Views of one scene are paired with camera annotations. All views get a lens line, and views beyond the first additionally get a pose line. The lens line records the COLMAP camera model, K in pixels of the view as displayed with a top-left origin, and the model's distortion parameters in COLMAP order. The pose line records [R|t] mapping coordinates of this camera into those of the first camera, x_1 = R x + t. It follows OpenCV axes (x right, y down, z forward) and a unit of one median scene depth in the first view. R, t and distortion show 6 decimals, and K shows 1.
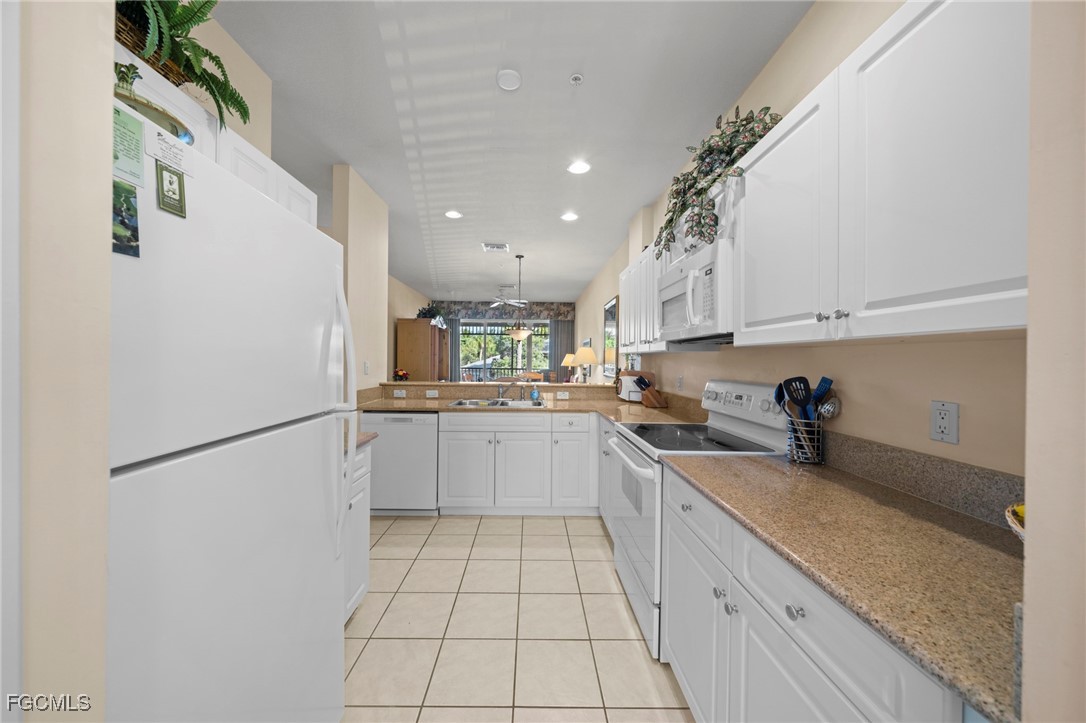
lens RADIAL K [[372.0, 0, 537.2], [0, 372.0, 361.8], [0, 0, 1]] dist [-0.002917, -0.000619]
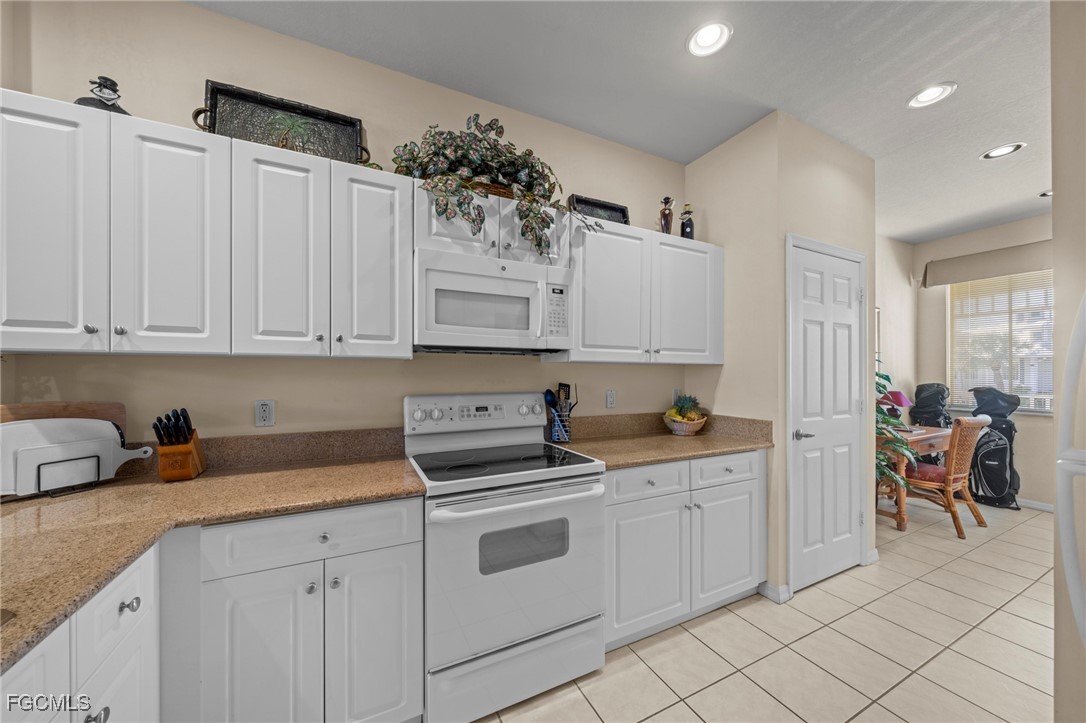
lens RADIAL K [[372.0, 0, 534.2], [0, 372.0, 374.6], [0, 0, 1]] dist [-0.002917, -0.000619]
pose [[-0.417853, -0.015561, 0.908382, -0.125401], [-0.001220, 0.999862, 0.016567, -0.003949], [-0.908514, 0.005814, -0.417814, 0.383364]]
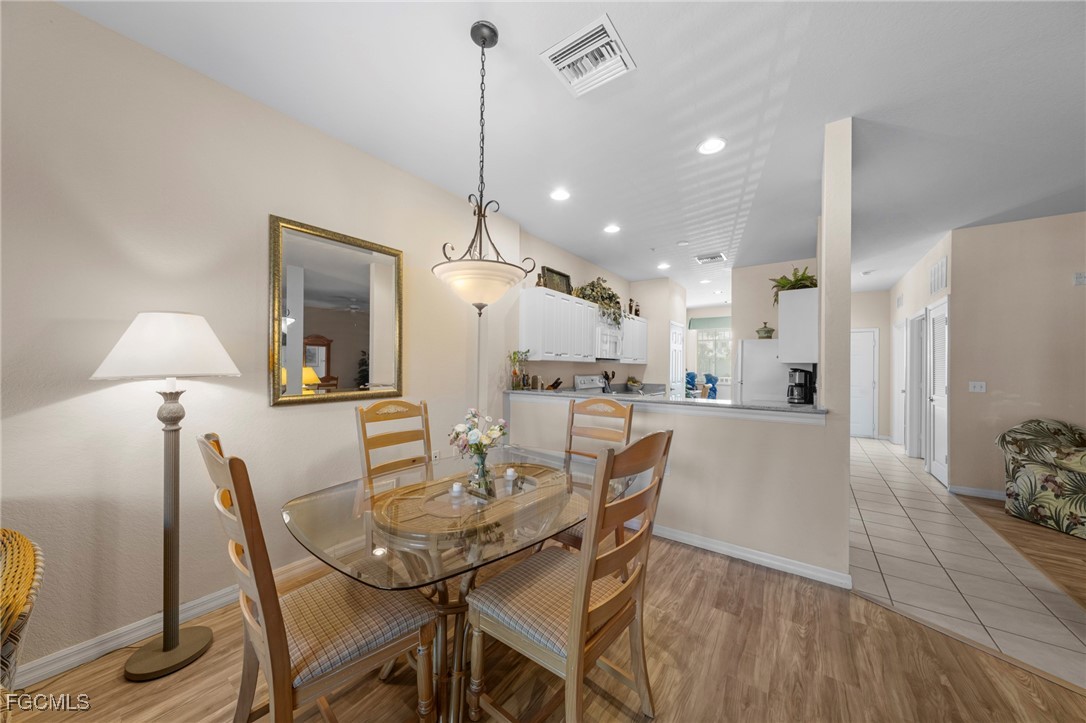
lens RADIAL K [[372.0, 0, 527.1], [0, 372.0, 350.7], [0, 0, 1]] dist [-0.002917, -0.000619]
pose [[-0.787125, 0.003372, 0.616784, -0.220111], [-0.019079, 0.999373, -0.029812, -0.008482], [-0.616498, -0.035234, -0.786568, 1.011893]]
